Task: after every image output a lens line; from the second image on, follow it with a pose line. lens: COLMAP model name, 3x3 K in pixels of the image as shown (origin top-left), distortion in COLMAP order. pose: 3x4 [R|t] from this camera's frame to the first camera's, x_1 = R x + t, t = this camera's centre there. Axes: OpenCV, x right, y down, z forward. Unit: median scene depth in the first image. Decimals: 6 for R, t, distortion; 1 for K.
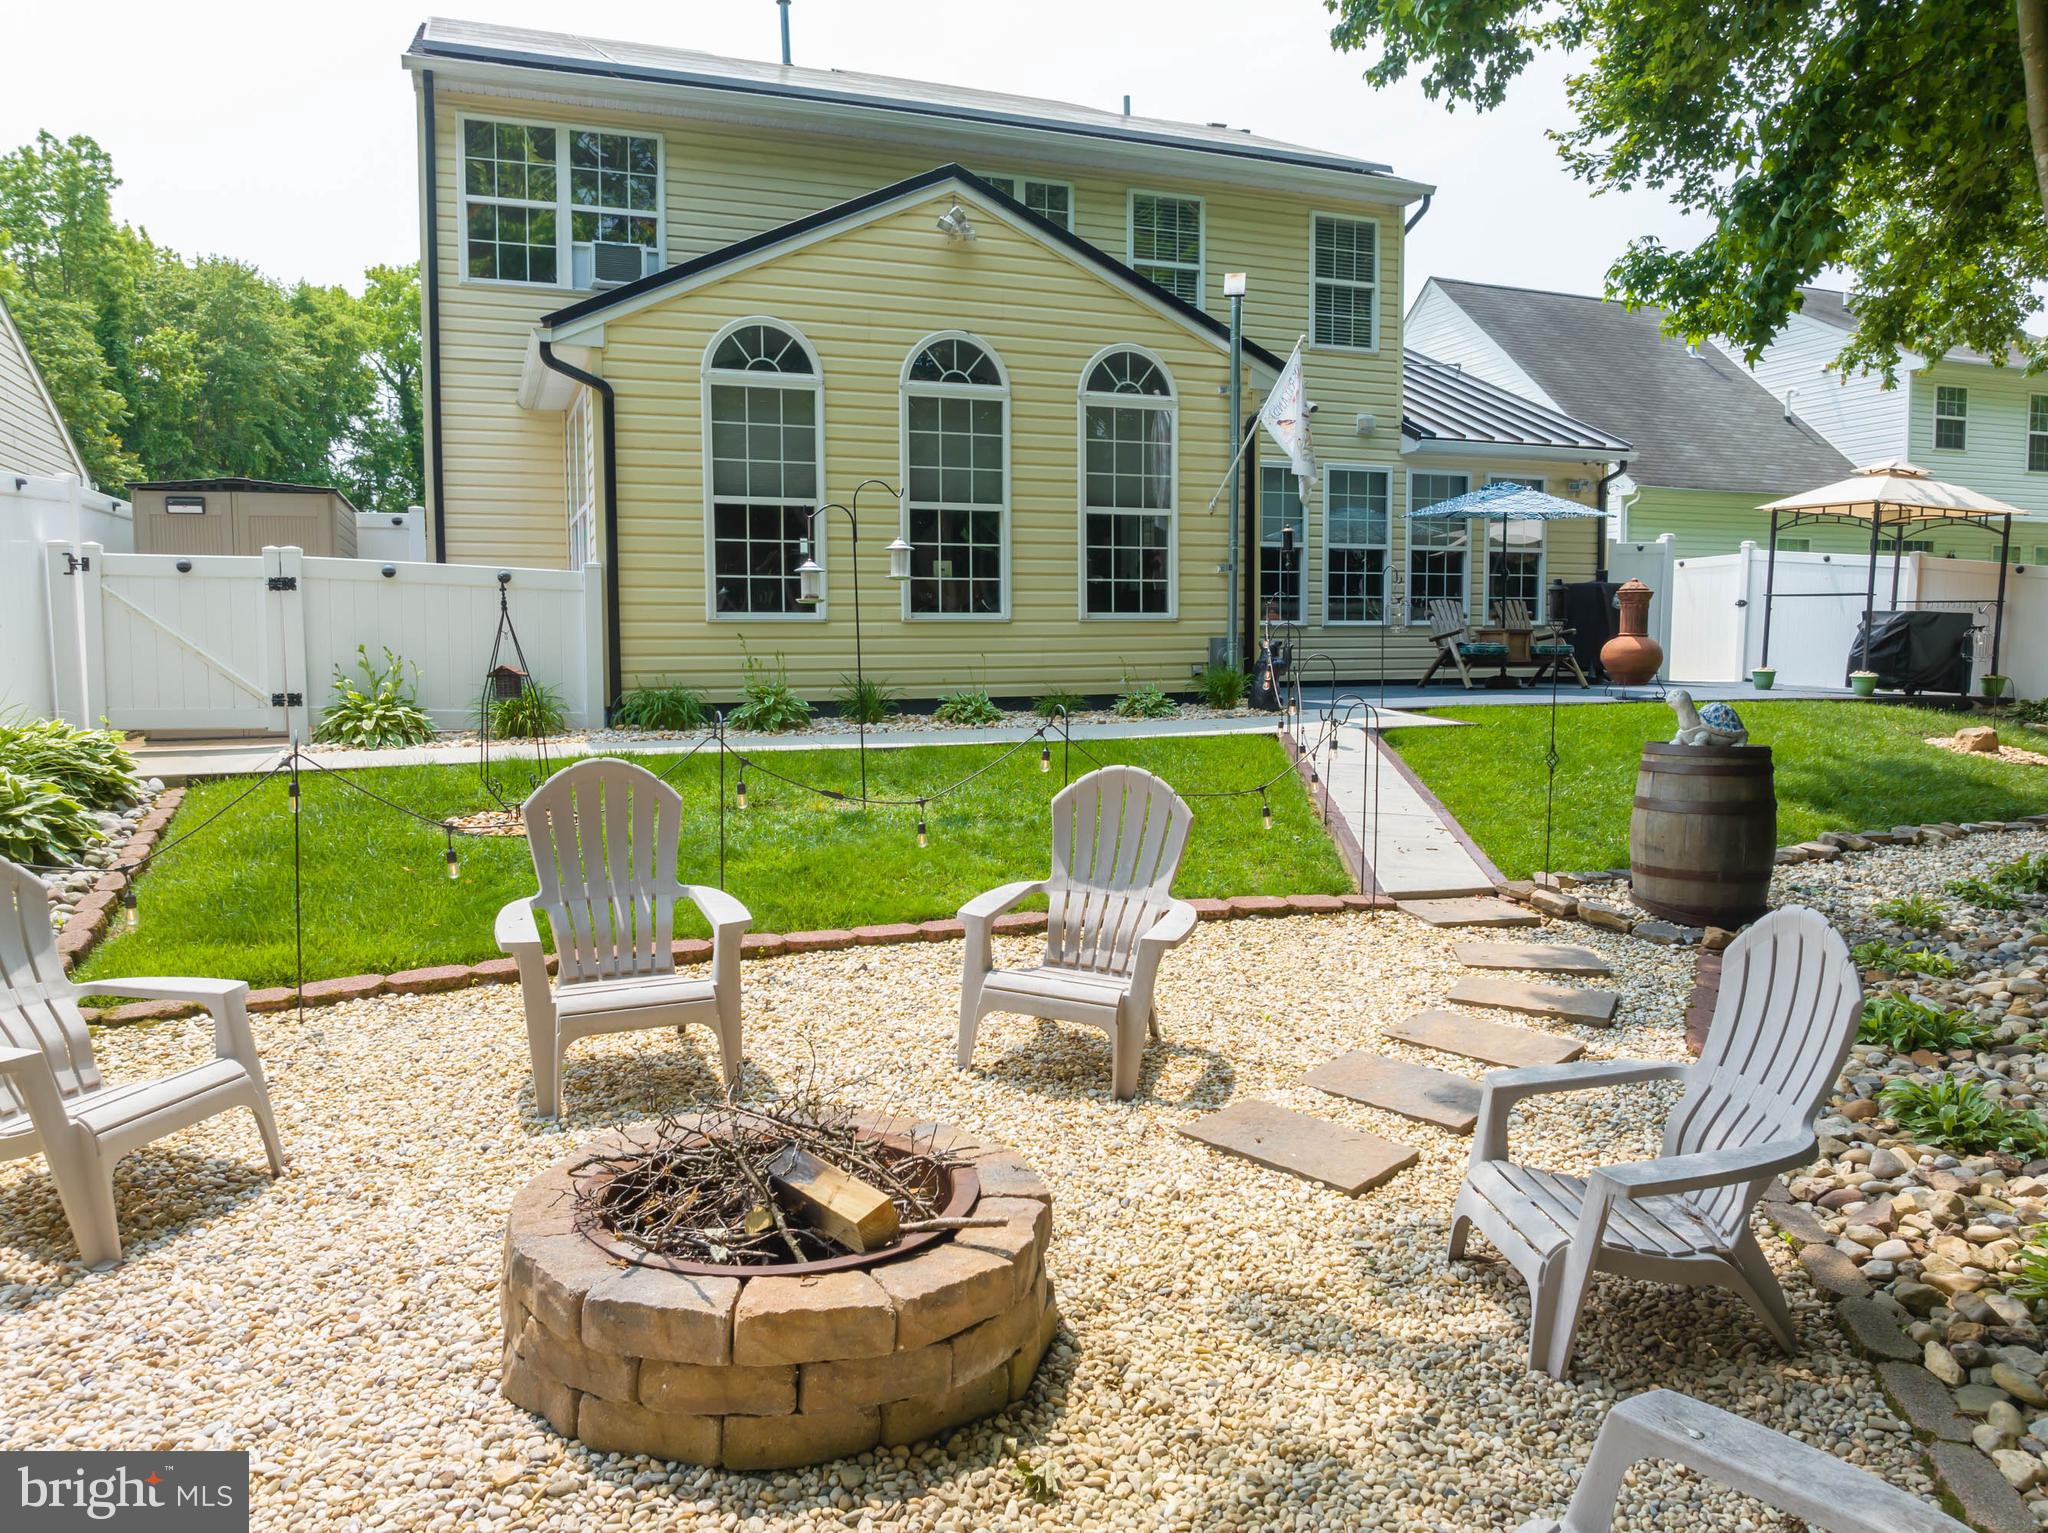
lens RADIAL K [[1438.3, 0, 1037.7], [0, 1438.3, 792.5], [0, 0, 1]] dist [-0.033844, 0.004177]
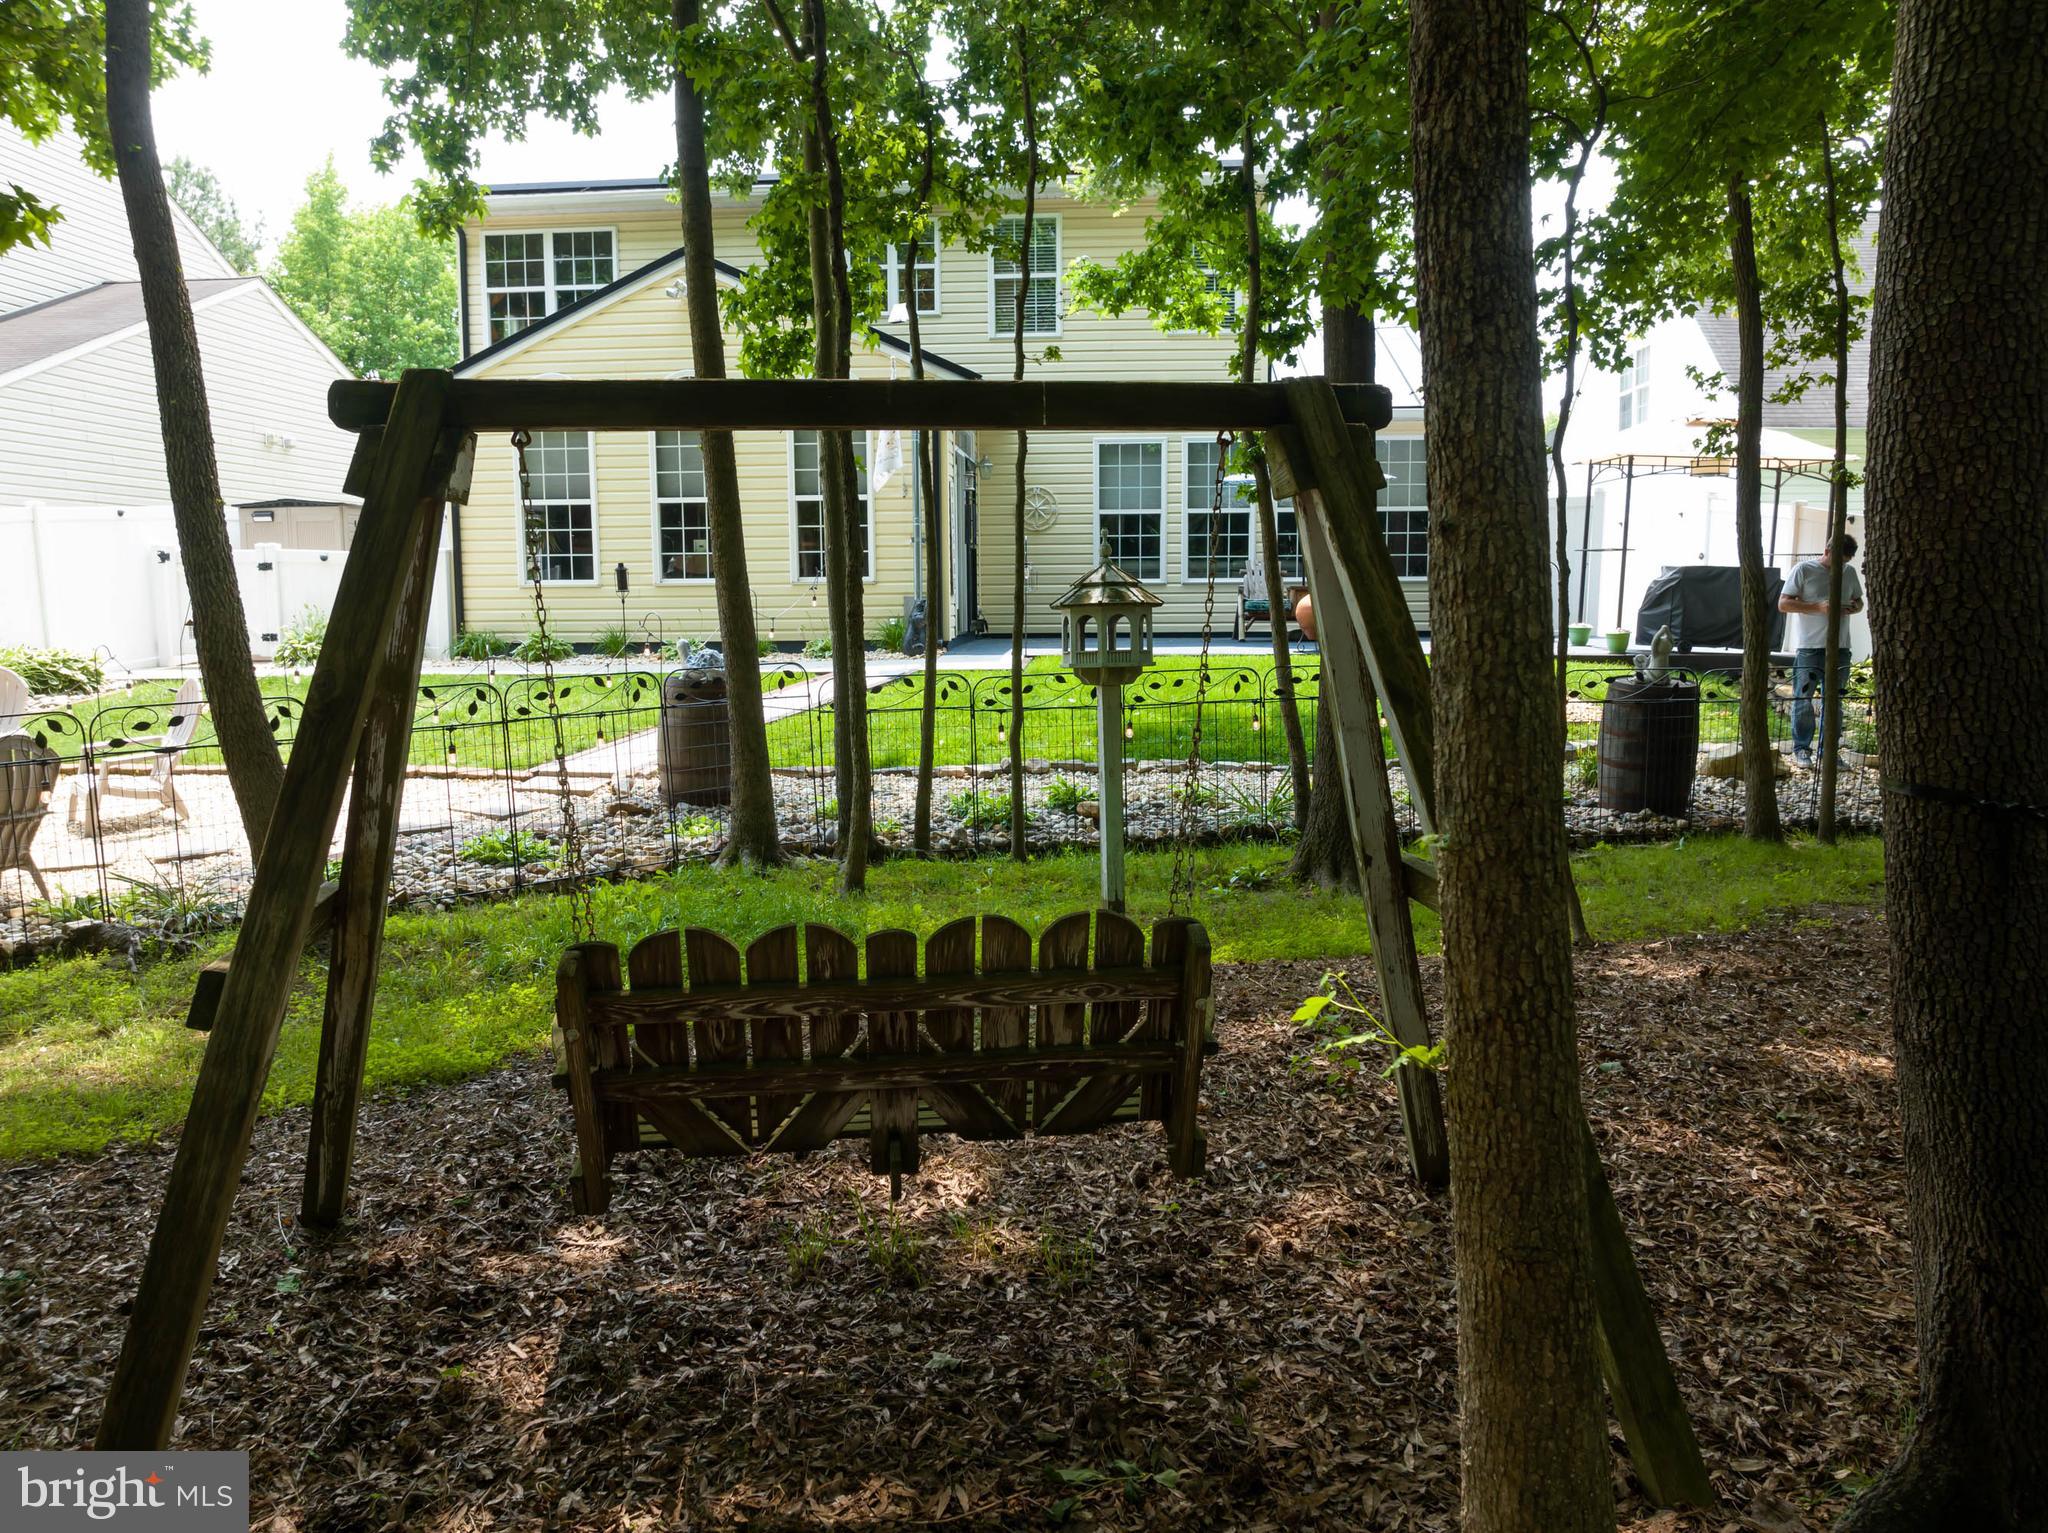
lens RADIAL K [[1438.3, 0, 1037.7], [0, 1438.3, 792.5], [0, 0, 1]] dist [-0.033844, 0.004177]
pose [[0.907942, 0.047393, -0.416409, 0.769228], [-0.038053, 0.998804, 0.030705, 0.020972], [0.417366, -0.012033, 0.908659, -0.078812]]
